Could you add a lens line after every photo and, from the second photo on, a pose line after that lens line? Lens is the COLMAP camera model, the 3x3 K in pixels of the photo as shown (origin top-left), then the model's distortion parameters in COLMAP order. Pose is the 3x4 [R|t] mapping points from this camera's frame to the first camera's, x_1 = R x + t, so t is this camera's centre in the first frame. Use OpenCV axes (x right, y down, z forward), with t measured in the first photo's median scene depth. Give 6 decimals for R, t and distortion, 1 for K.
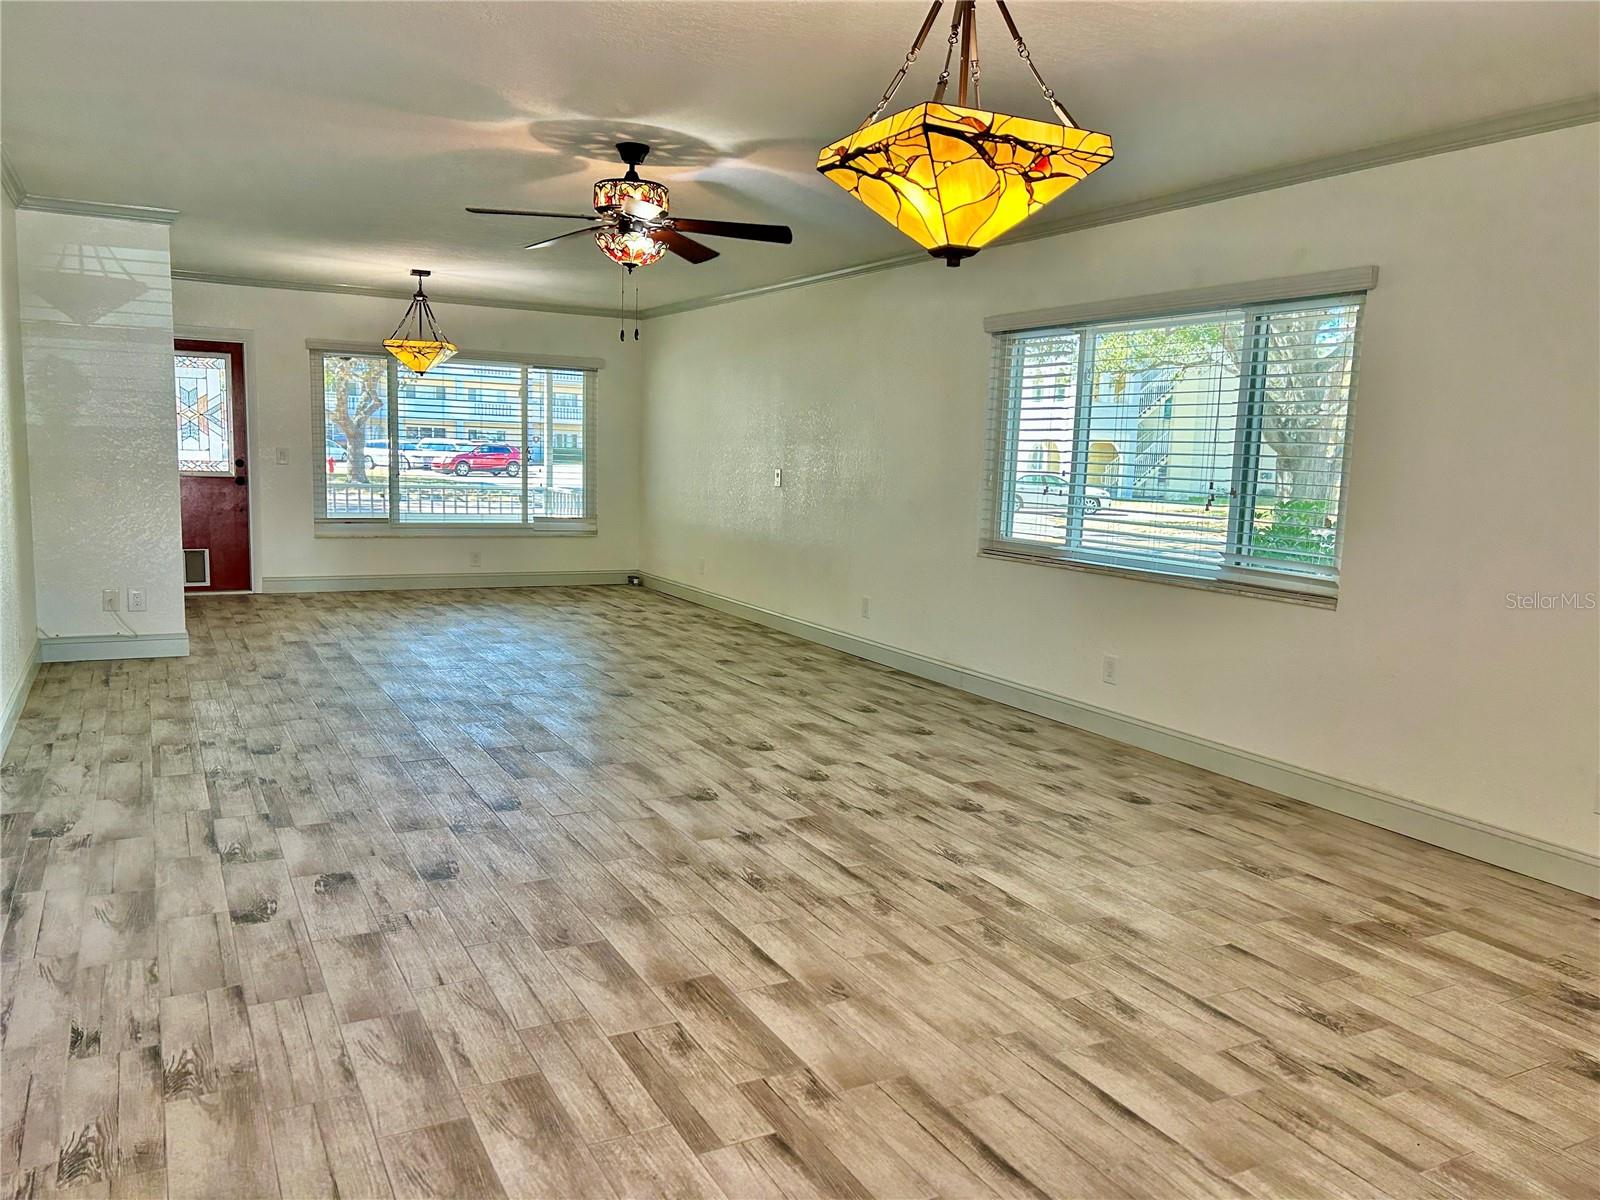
lens RADIAL K [[1203.7, 0, 796.8], [0, 1203.7, 600.6], [0, 0, 1]] dist [0.057027, -0.045761]
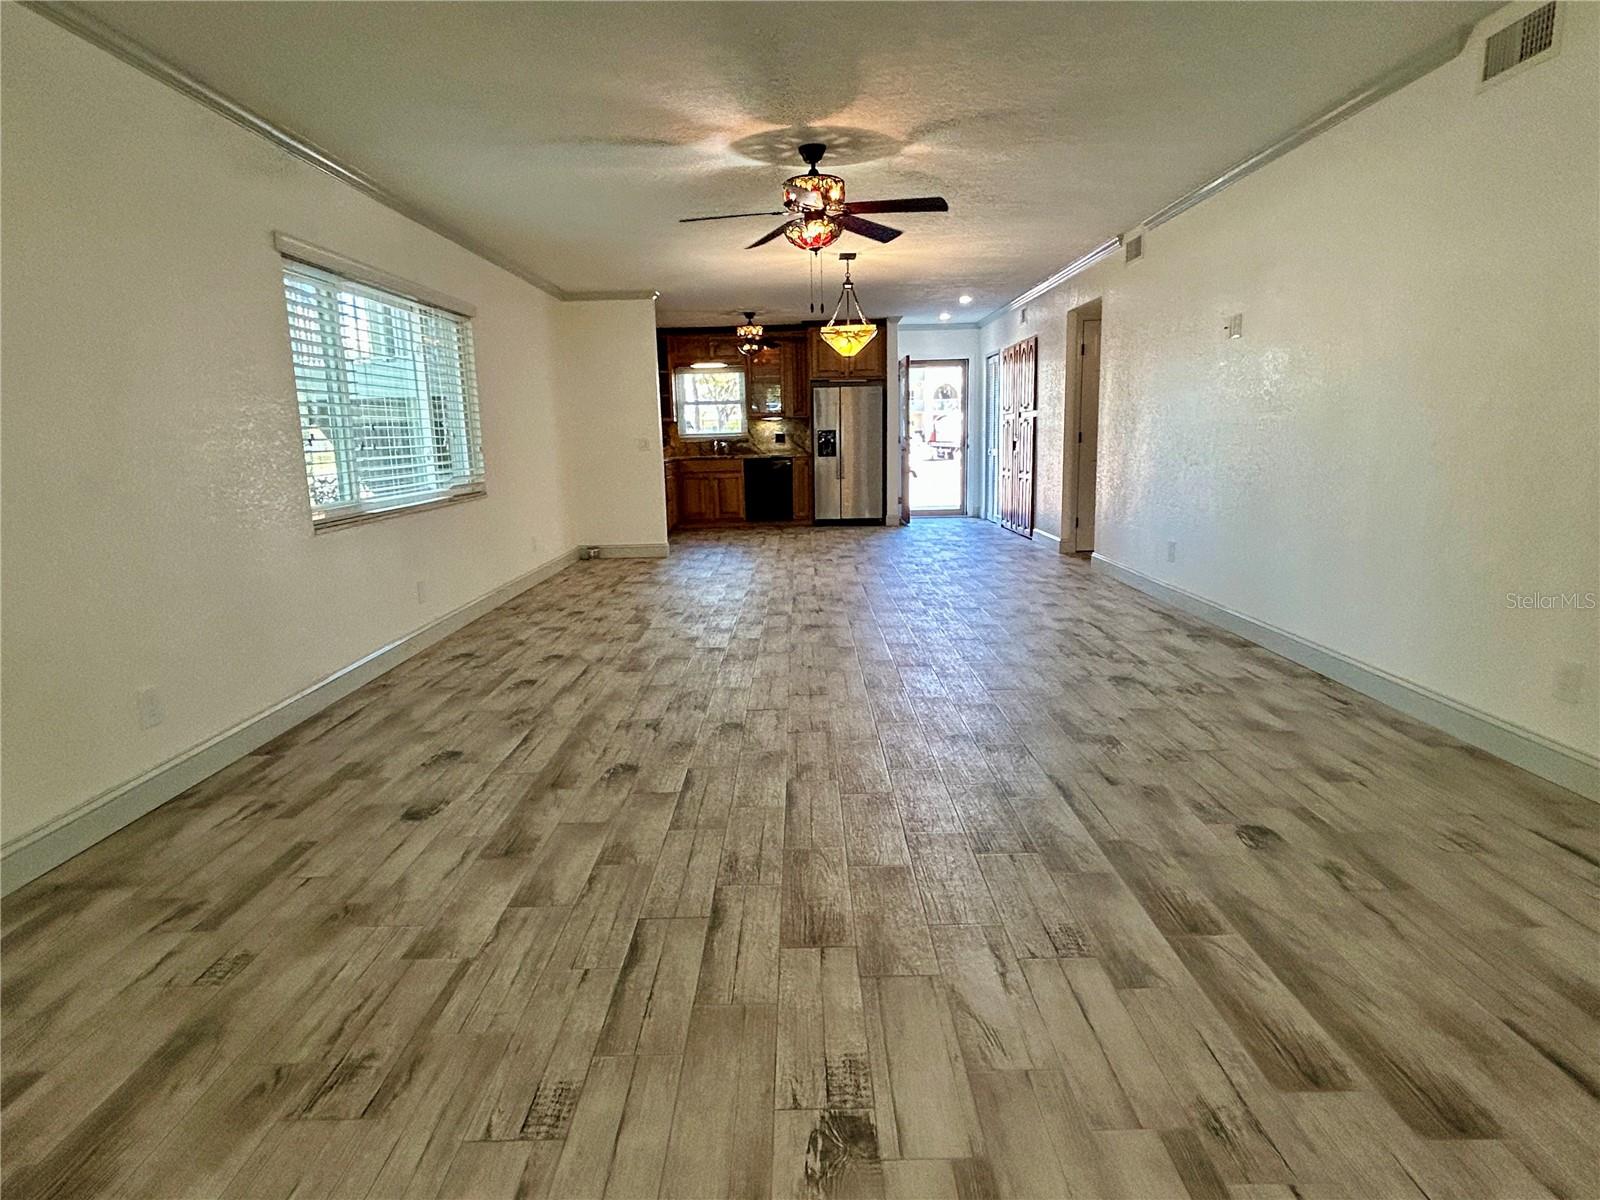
lens RADIAL K [[890.8, 0, 778.2], [0, 890.8, 595.1], [0, 0, 1]] dist [-0.000925, 0.002984]
pose [[-0.870326, -0.100782, 0.482054, -0.616637], [0.058576, 0.950704, 0.304519, -0.244431], [-0.488981, 0.293267, -0.821518, 2.022810]]
